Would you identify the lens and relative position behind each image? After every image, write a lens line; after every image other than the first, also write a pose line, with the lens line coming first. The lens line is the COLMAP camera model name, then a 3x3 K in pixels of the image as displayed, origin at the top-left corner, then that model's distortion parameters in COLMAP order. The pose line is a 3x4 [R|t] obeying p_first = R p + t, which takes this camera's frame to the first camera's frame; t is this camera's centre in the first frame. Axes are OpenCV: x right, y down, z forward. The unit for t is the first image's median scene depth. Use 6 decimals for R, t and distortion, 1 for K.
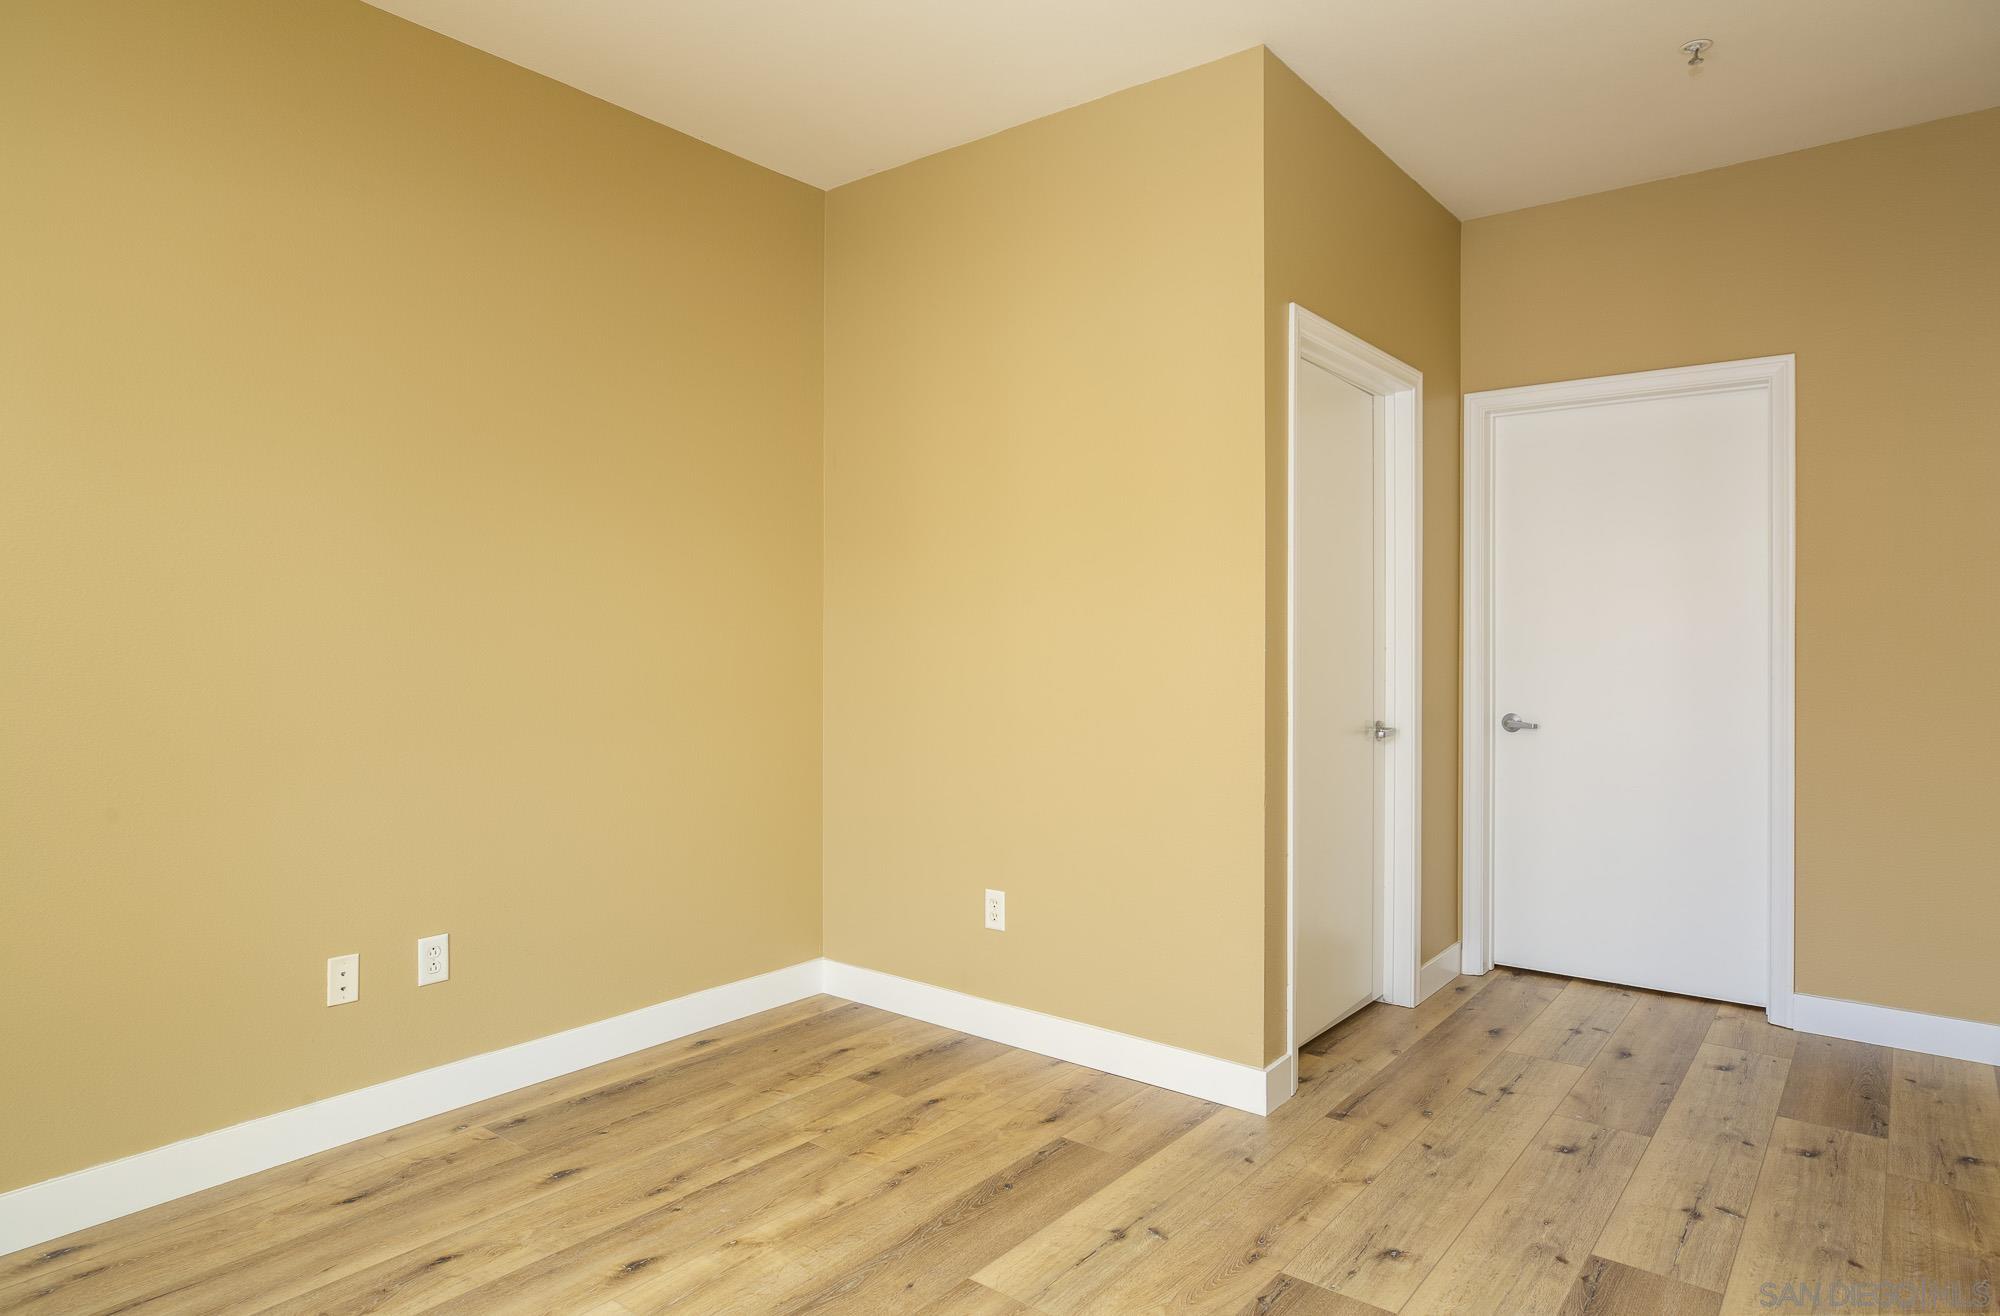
lens RADIAL K [[1162.5, 0, 1000.0], [0, 1162.5, 658.0], [0, 0, 1]] dist [-0.027460, 0.019163]
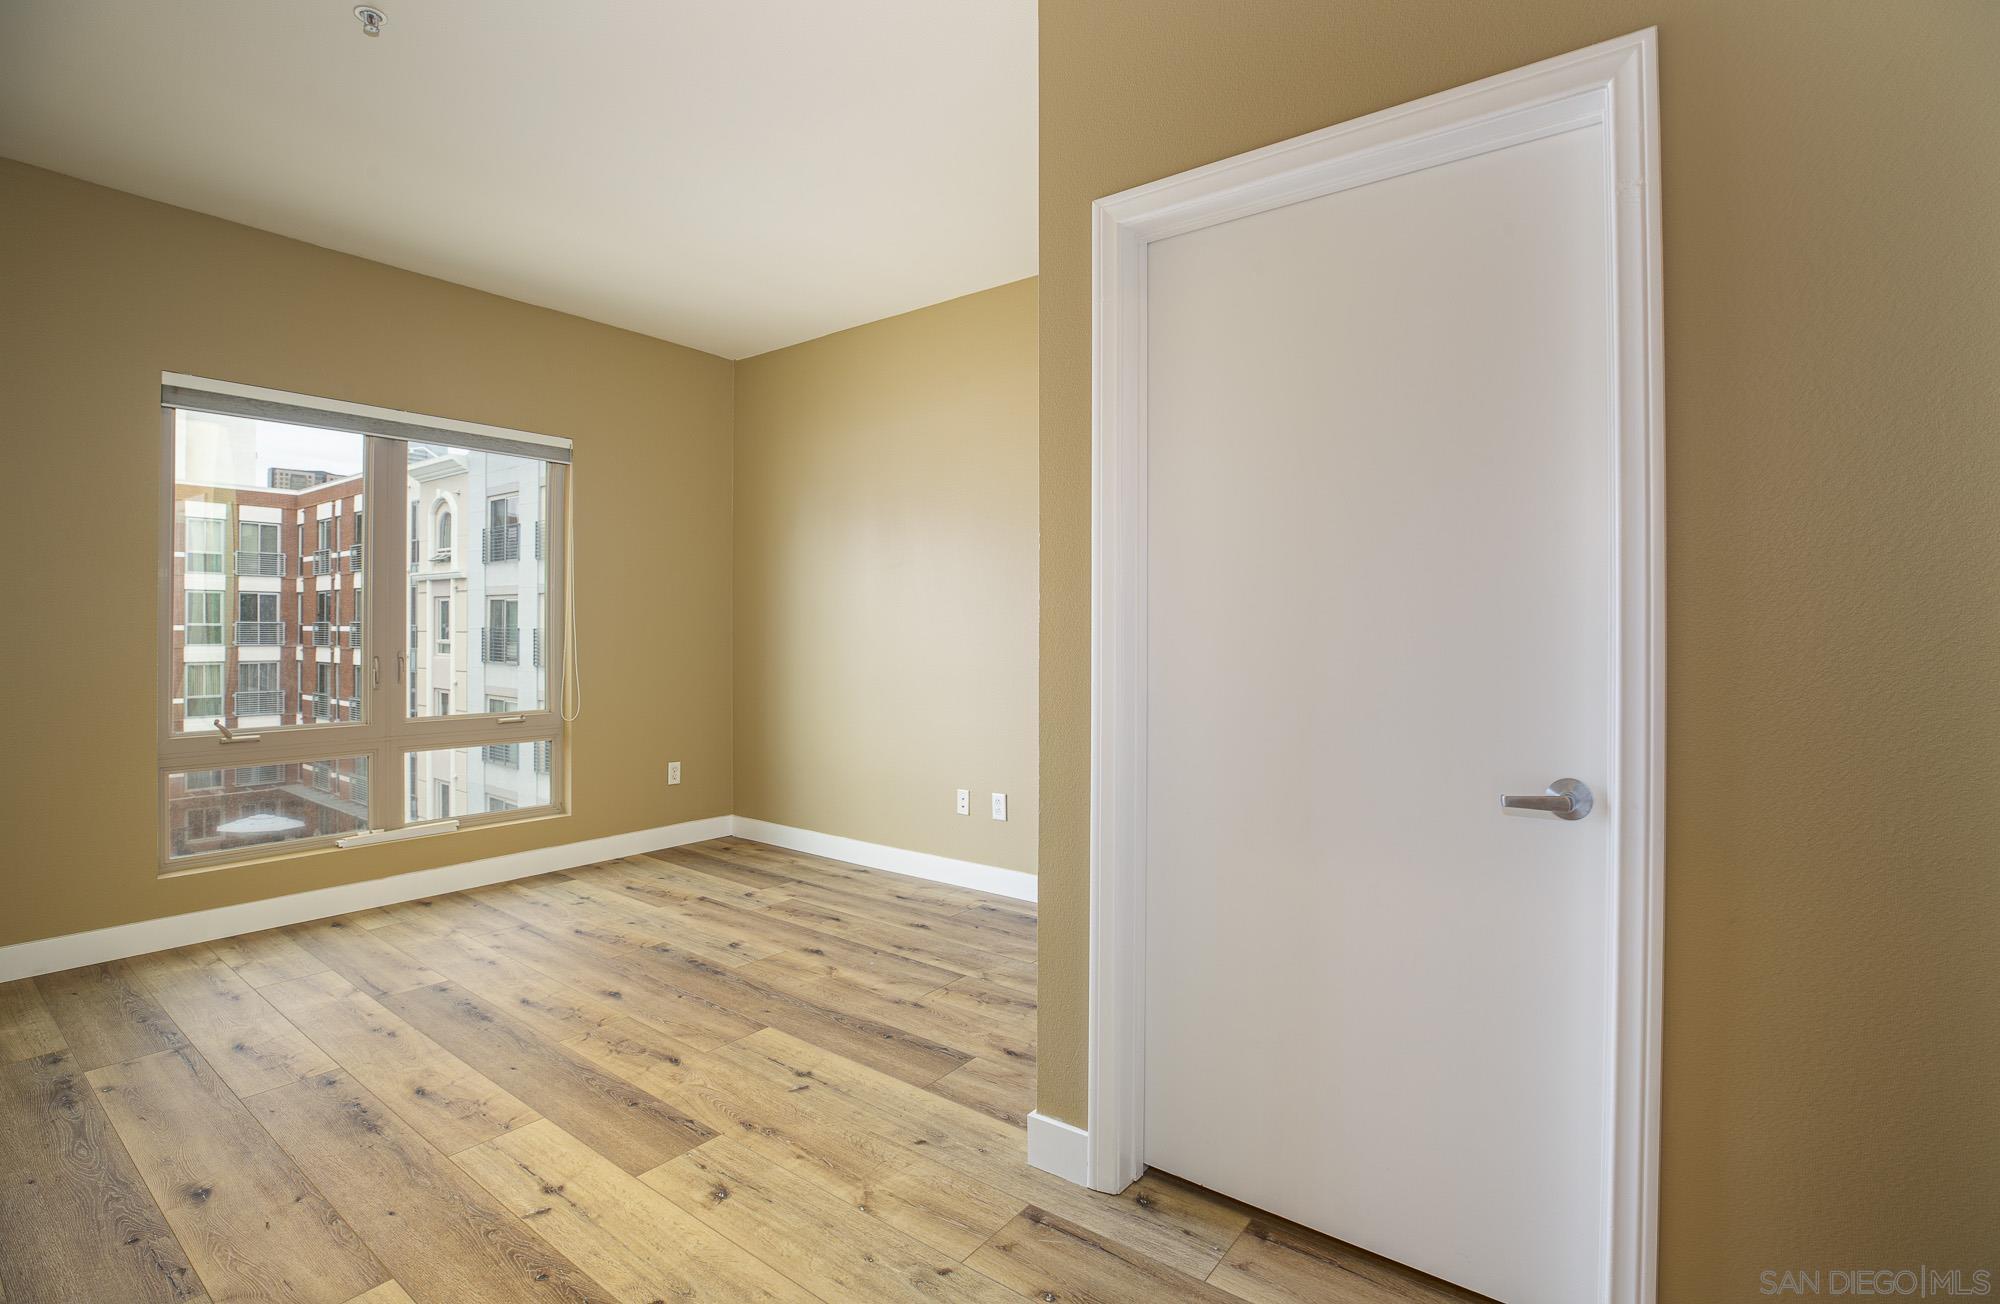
lens RADIAL K [[922.6, 0, 1000.0], [0, 922.6, 652.0], [0, 0, 1]] dist [-0.046358, 0.014115]
pose [[0.021860, 0.021705, -0.999525, 0.965434], [-0.017122, 0.999626, 0.021333, -0.008276], [0.999614, 0.016648, 0.022223, 1.010638]]
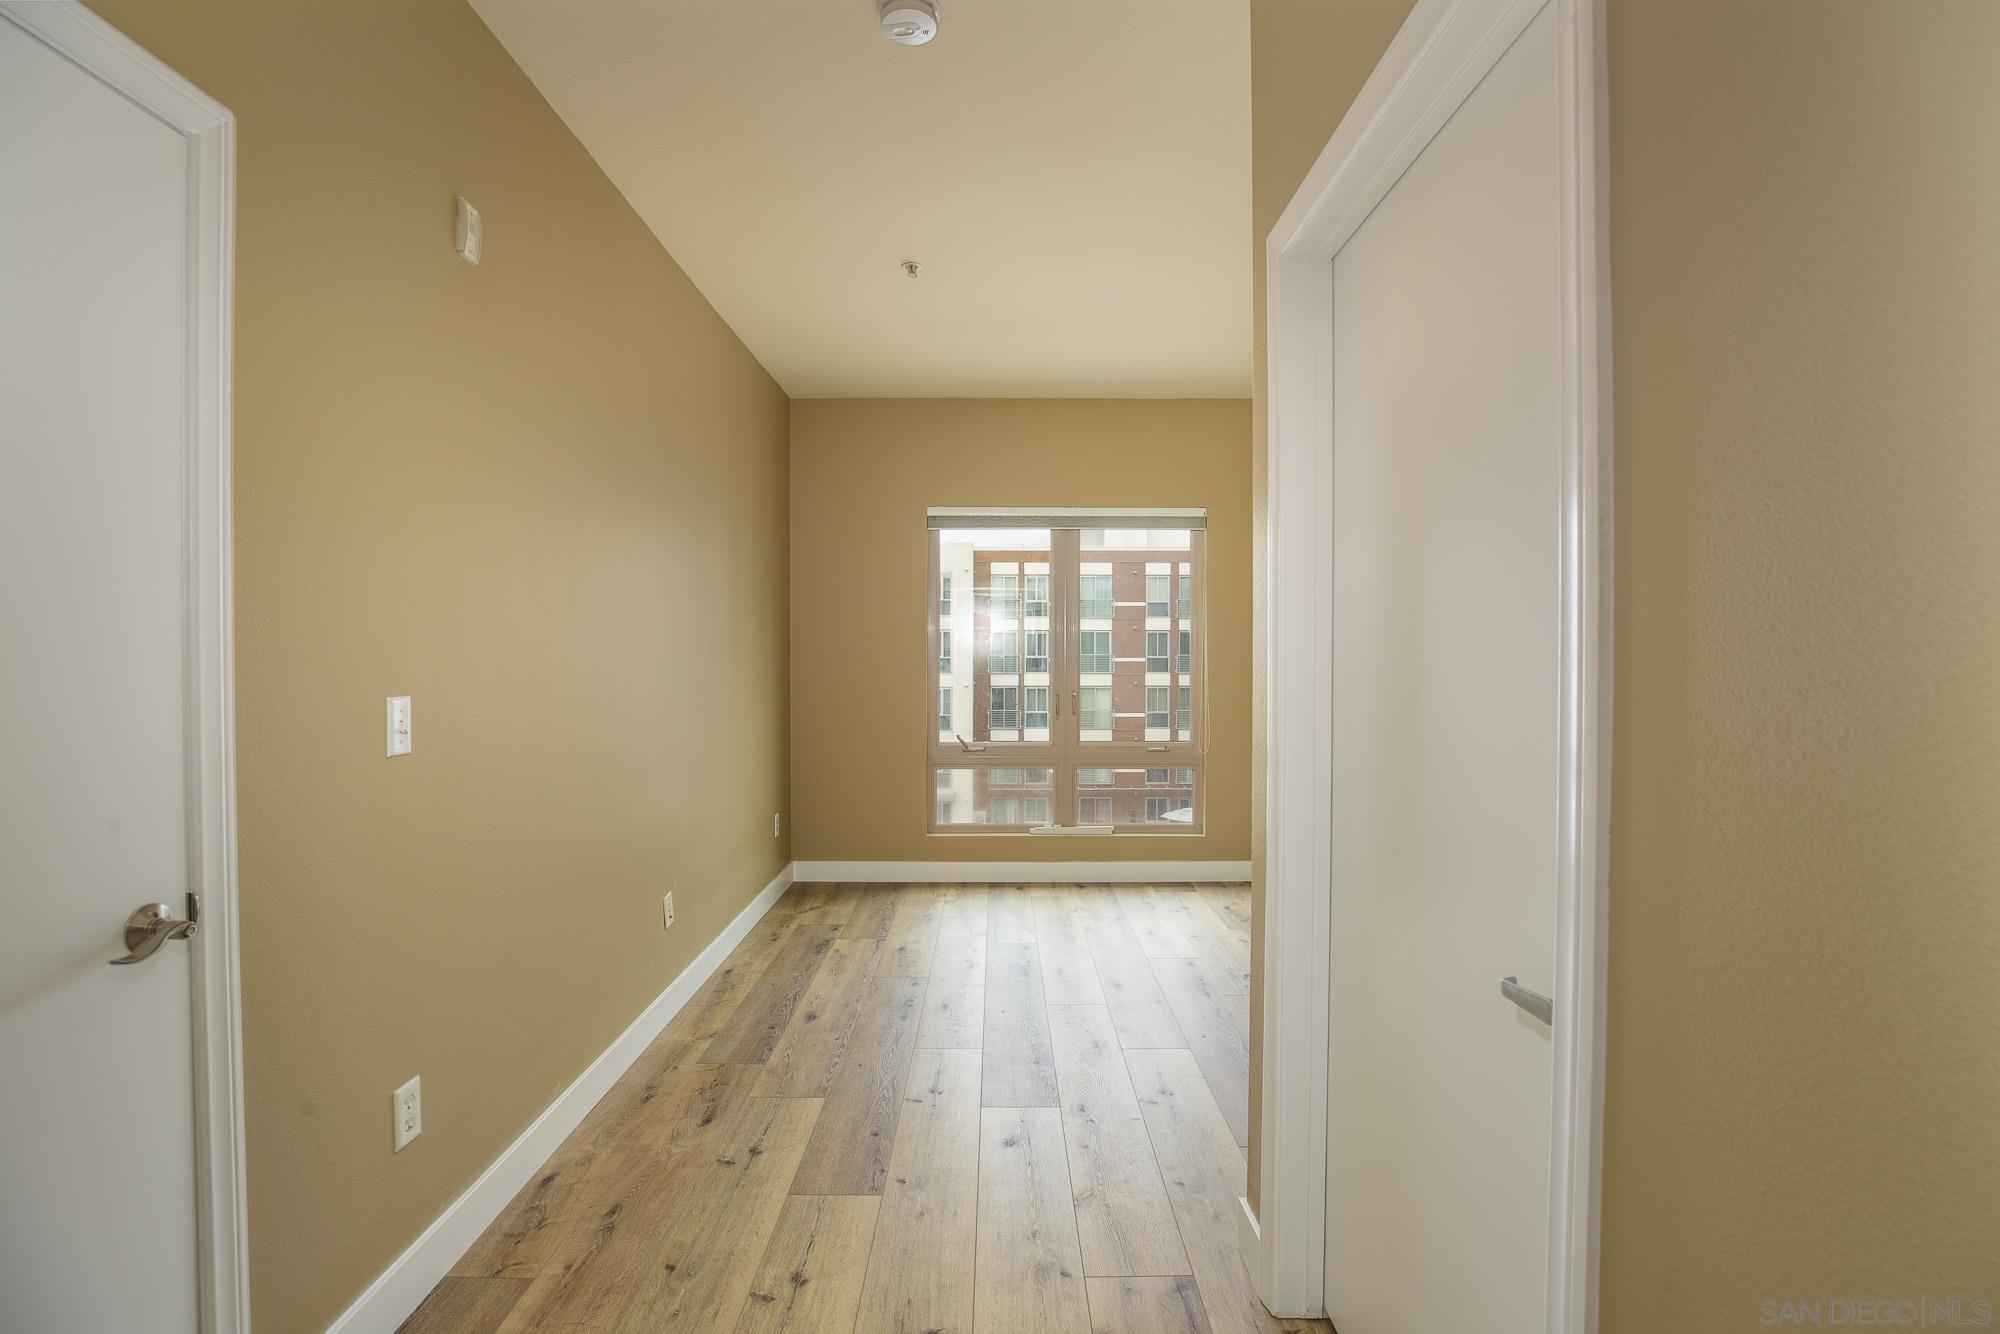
lens RADIAL K [[926.0, 0, 1000.0], [0, 926.0, 665.4], [0, 0, 1]] dist [-0.025028, -0.000008]
pose [[-0.778665, 0.002377, -0.627435, 0.833052], [-0.010883, 0.999791, 0.017294, -0.044309], [0.627345, 0.020295, -0.778477, 1.484236]]
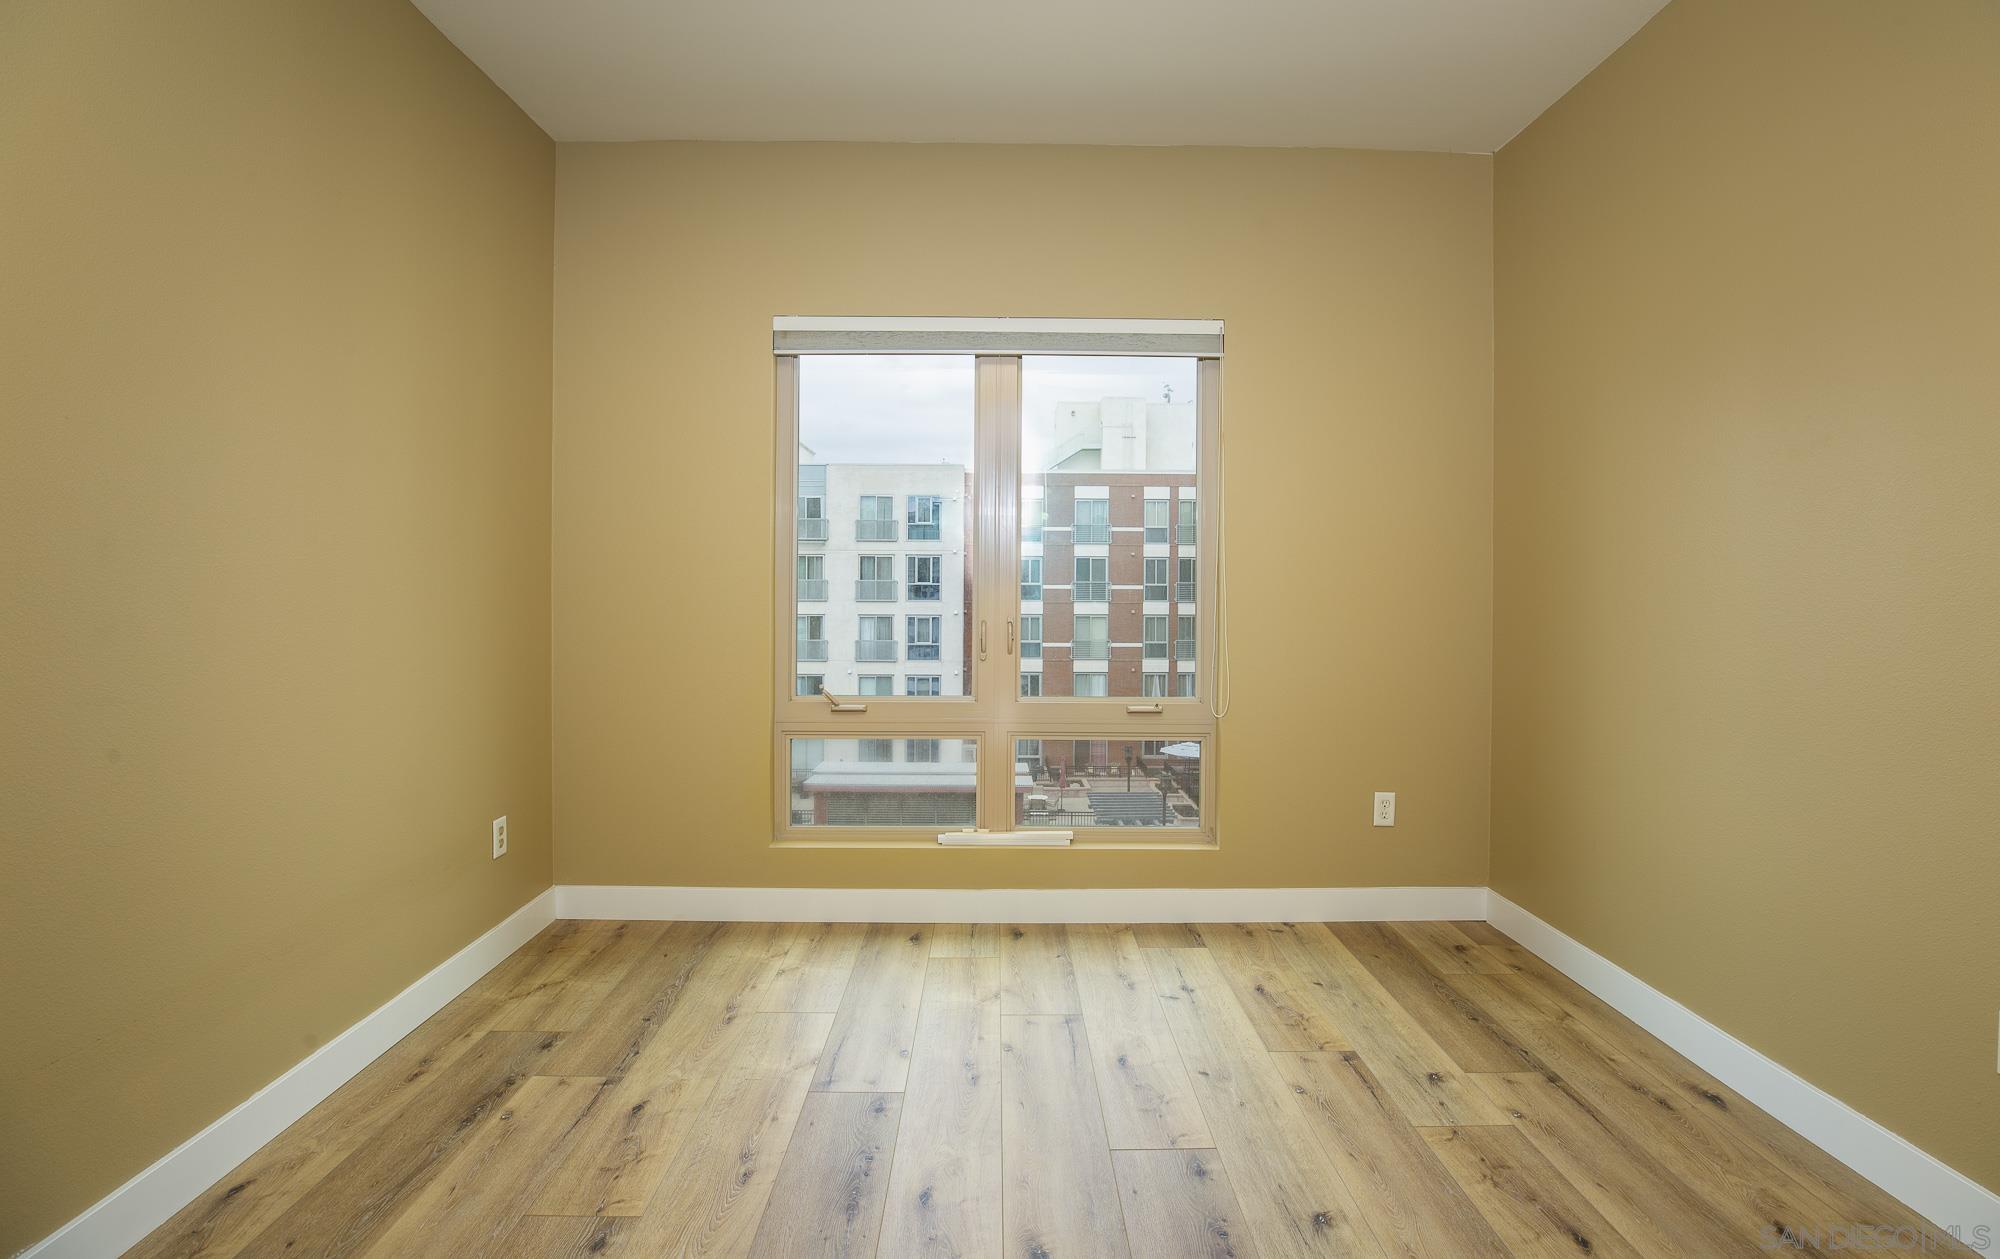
lens RADIAL K [[937.2, 0, 1004.8], [0, 937.2, 587.4], [0, 0, 1]] dist [-0.046250, 0.017803]
pose [[-0.773680, -0.005765, -0.633550, 0.281995], [-0.015833, 0.999822, 0.010237, -0.006680], [0.633378, 0.017951, -0.773634, 1.018389]]
